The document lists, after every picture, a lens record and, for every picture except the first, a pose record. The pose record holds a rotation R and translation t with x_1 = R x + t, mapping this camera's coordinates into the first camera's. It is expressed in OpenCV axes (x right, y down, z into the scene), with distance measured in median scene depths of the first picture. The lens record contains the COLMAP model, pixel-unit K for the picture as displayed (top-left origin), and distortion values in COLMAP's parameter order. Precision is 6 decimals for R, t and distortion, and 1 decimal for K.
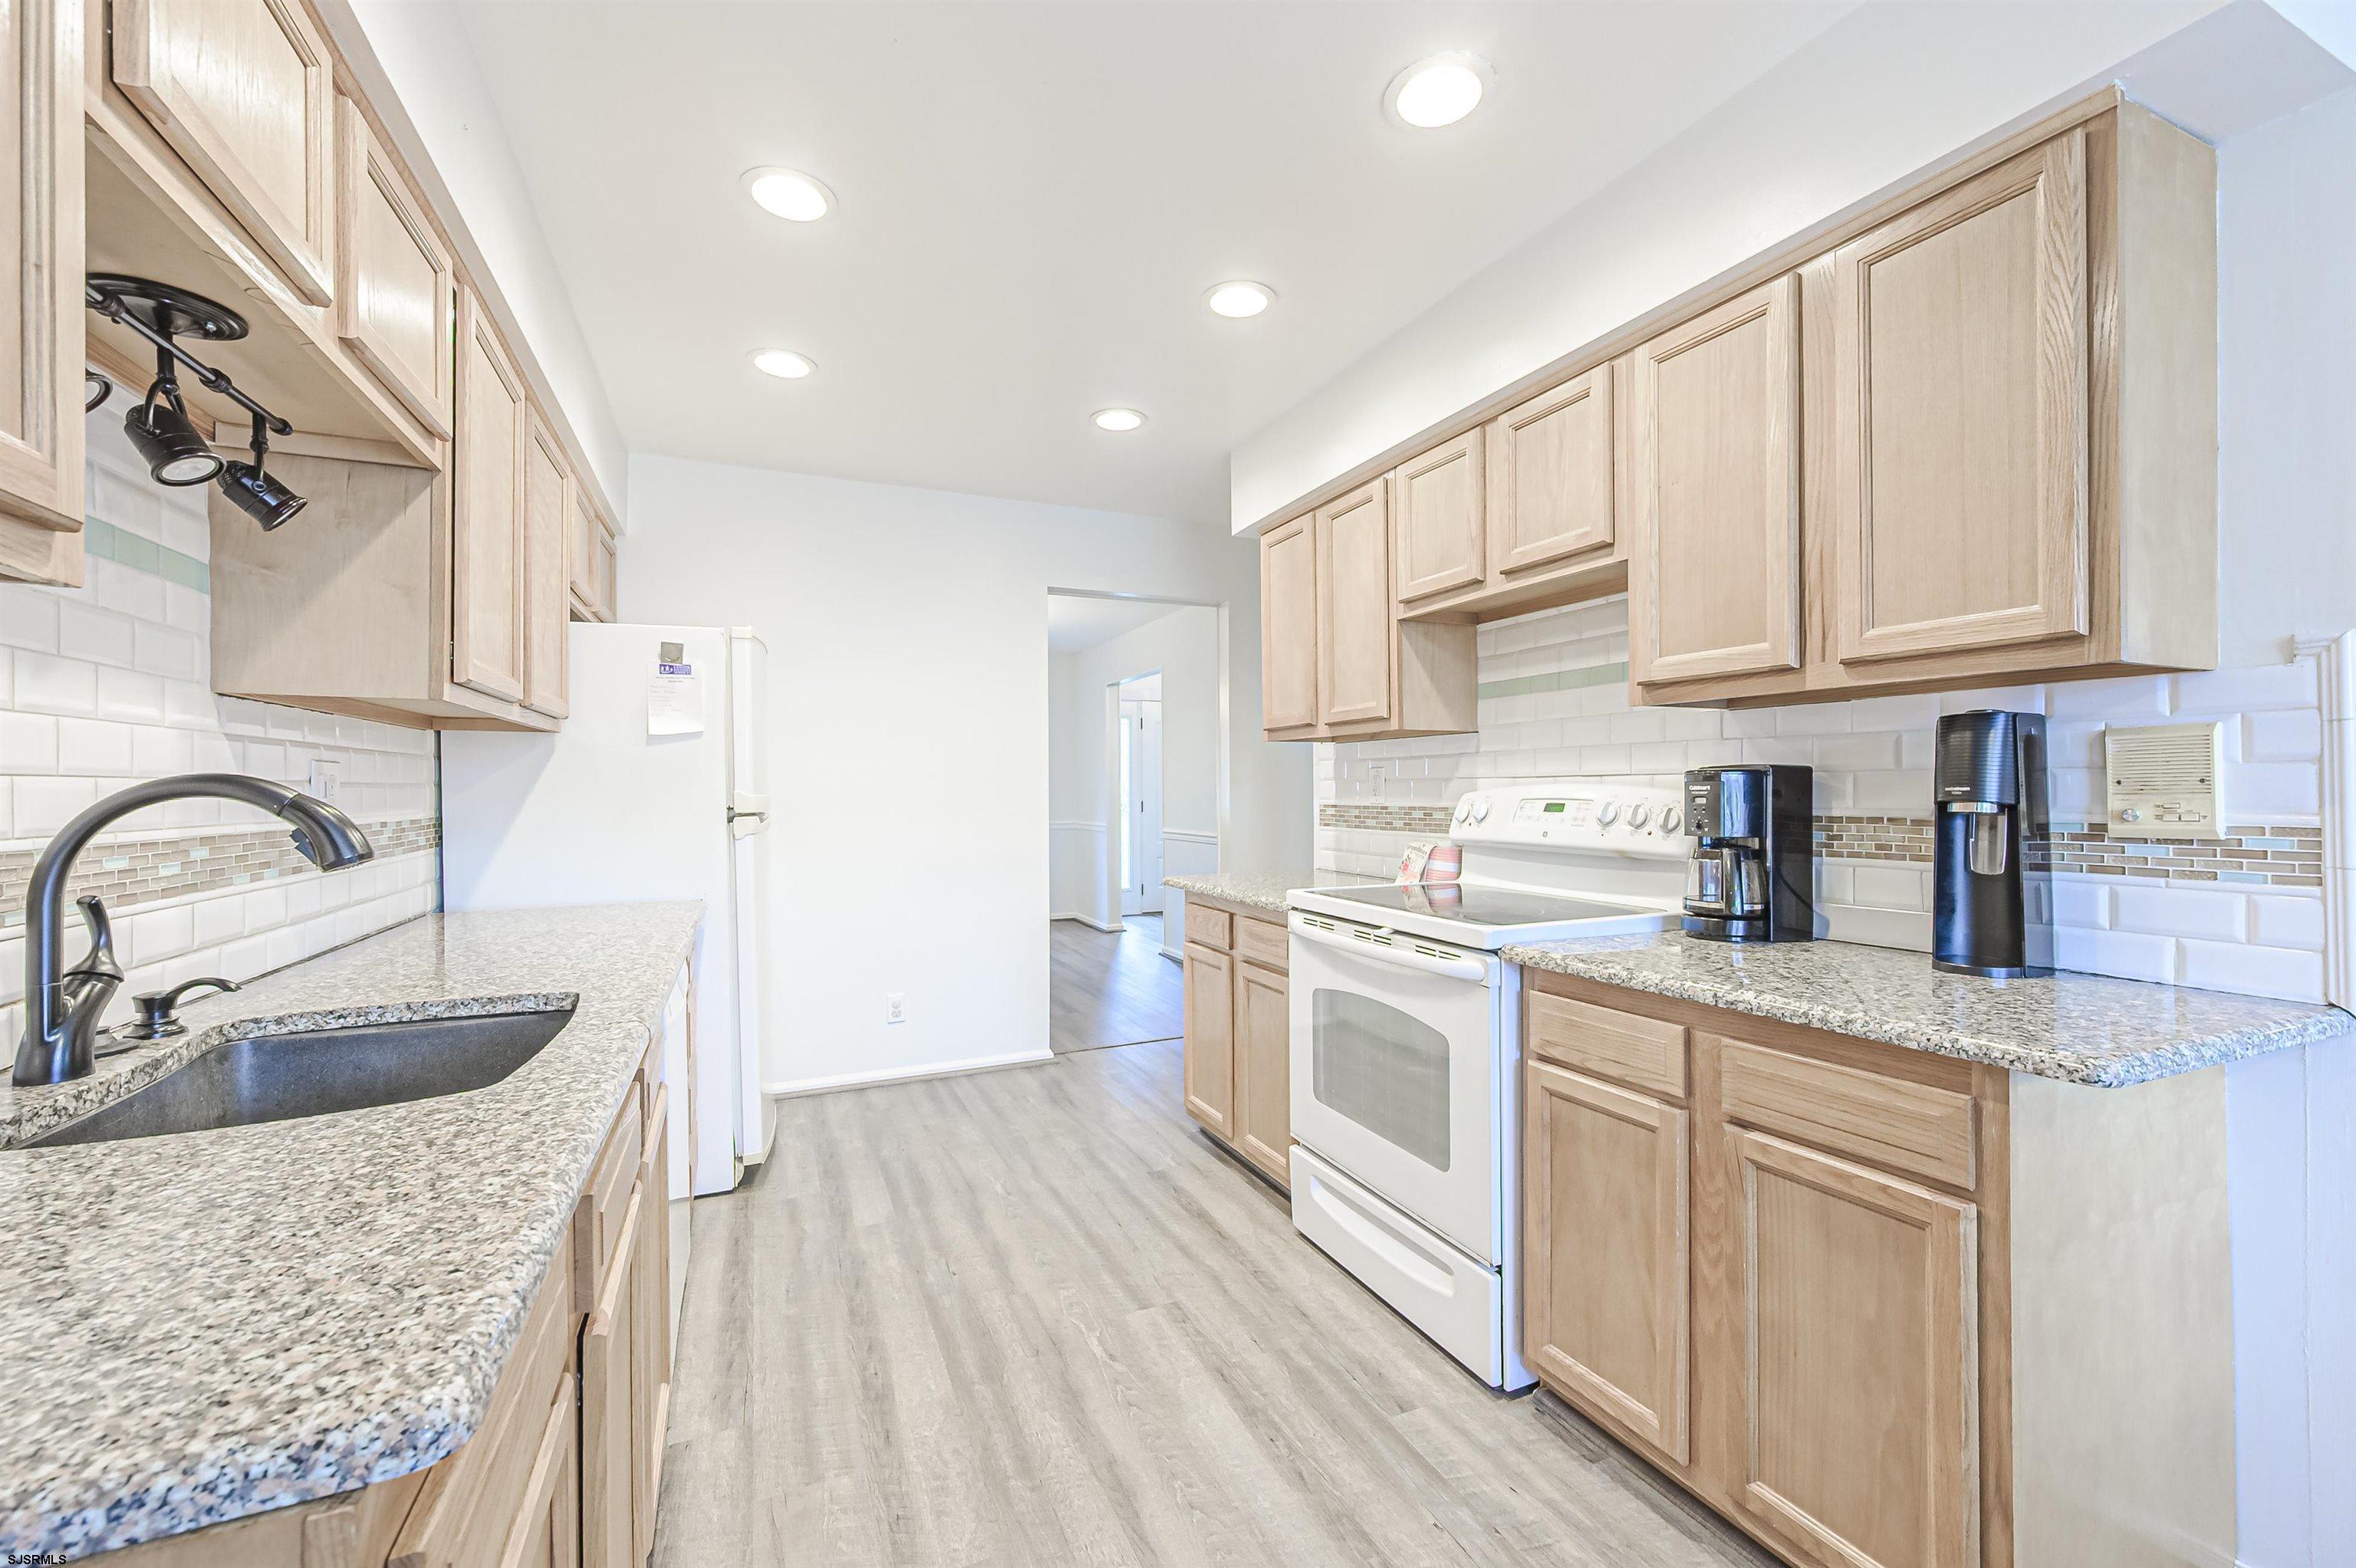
lens RADIAL K [[926.8, 0, 1172.8], [0, 926.8, 780.9], [0, 0, 1]] dist [-0.000684, -0.000323]
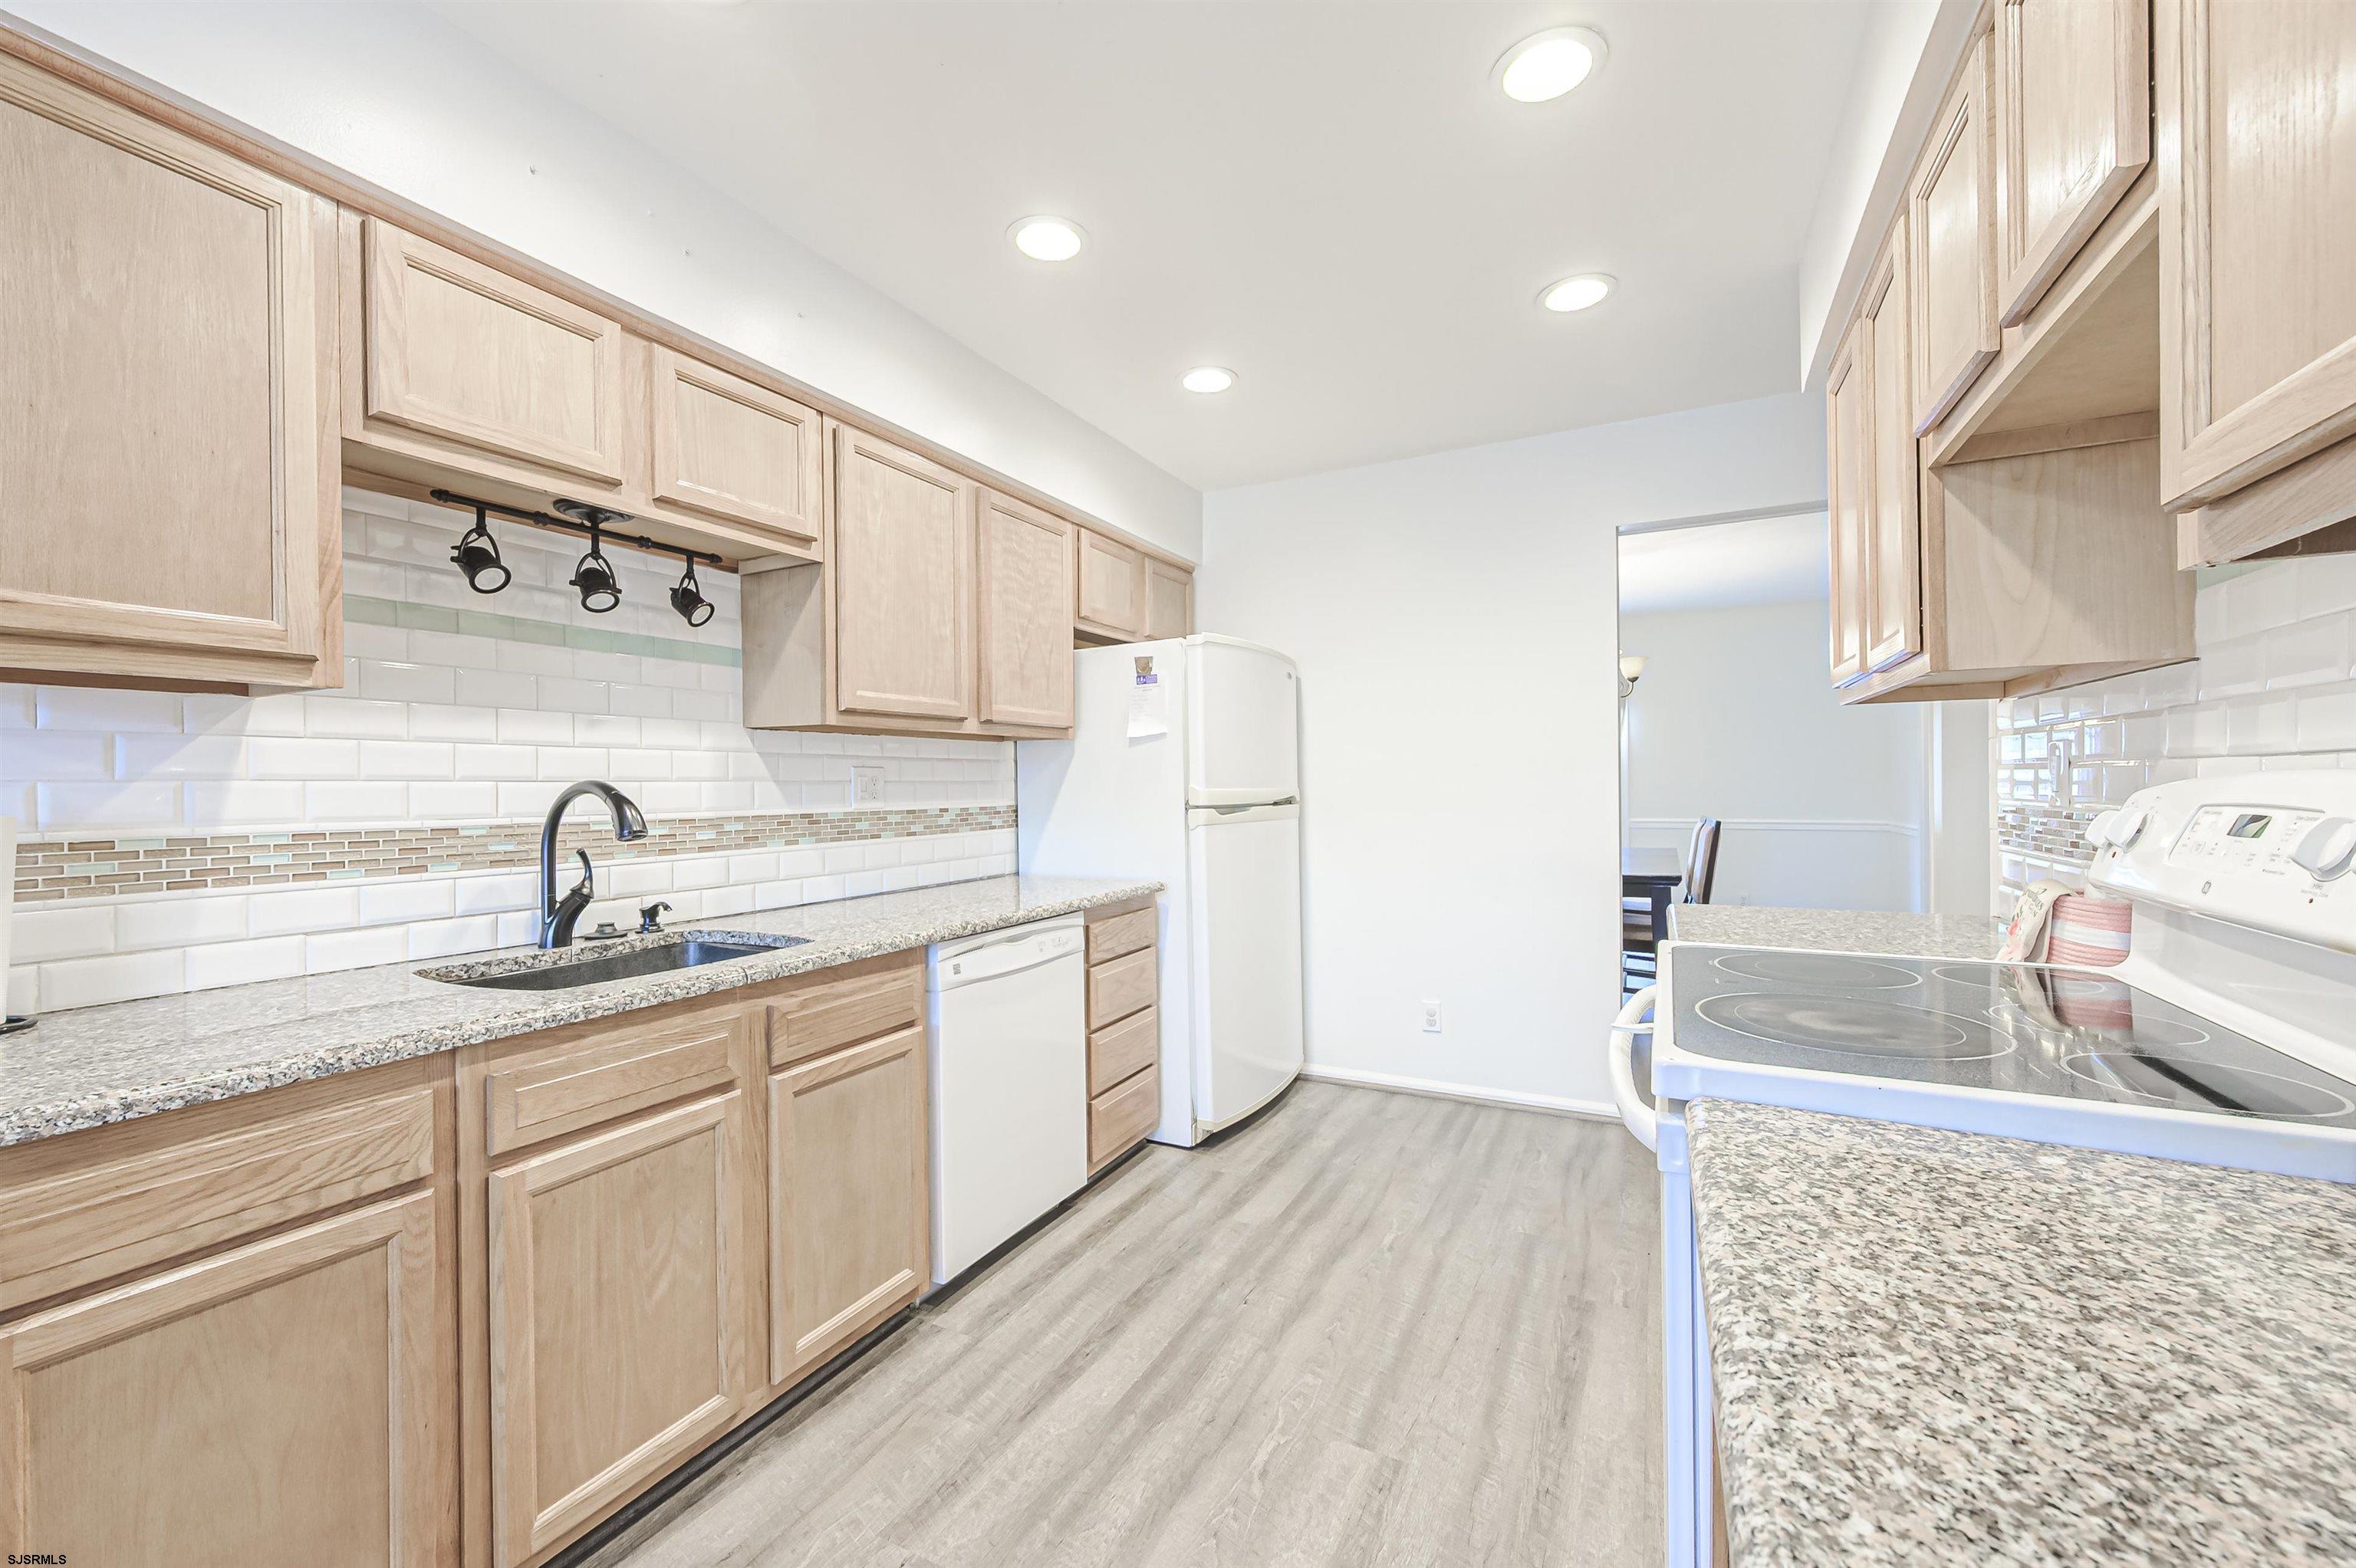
lens RADIAL K [[926.8, 0, 1179.0], [0, 926.8, 783.0], [0, 0, 1]] dist [-0.000684, -0.000323]
pose [[0.624183, -0.001734, -0.781276, 0.405914], [0.013152, 0.999879, 0.008287, -0.001024], [0.781167, -0.015448, 0.624130, 0.331999]]
